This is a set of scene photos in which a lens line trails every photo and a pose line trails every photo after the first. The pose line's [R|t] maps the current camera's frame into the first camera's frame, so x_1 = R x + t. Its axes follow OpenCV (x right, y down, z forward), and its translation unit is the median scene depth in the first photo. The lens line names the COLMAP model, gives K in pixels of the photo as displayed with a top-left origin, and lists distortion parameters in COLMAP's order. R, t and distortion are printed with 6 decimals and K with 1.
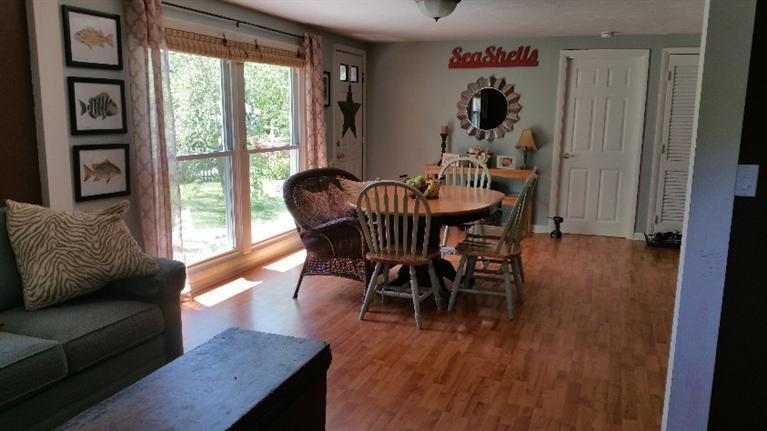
lens RADIAL K [[615.4, 0, 378.8], [0, 615.4, 217.3], [0, 0, 1]] dist [0.172664, -0.314431]
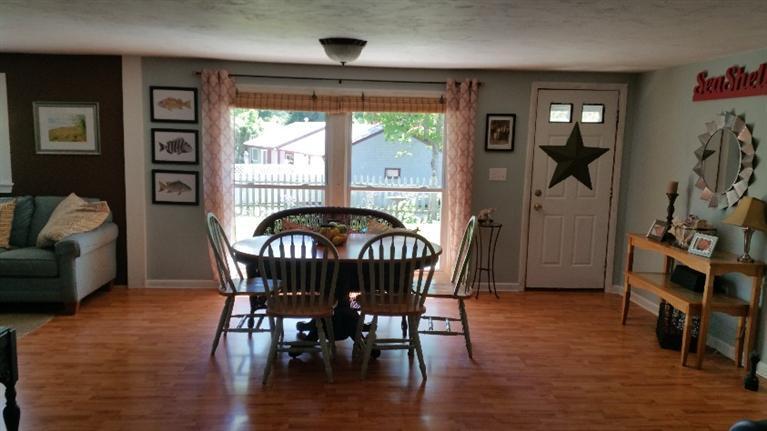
lens RADIAL K [[615.4, 0, 378.8], [0, 615.4, 217.3], [0, 0, 1]] dist [0.172664, -0.314431]
pose [[0.415652, 0.118595, -0.901759, 1.156577], [-0.177731, 0.982939, 0.047349, -0.159052], [0.891989, 0.140590, 0.429639, 0.769963]]
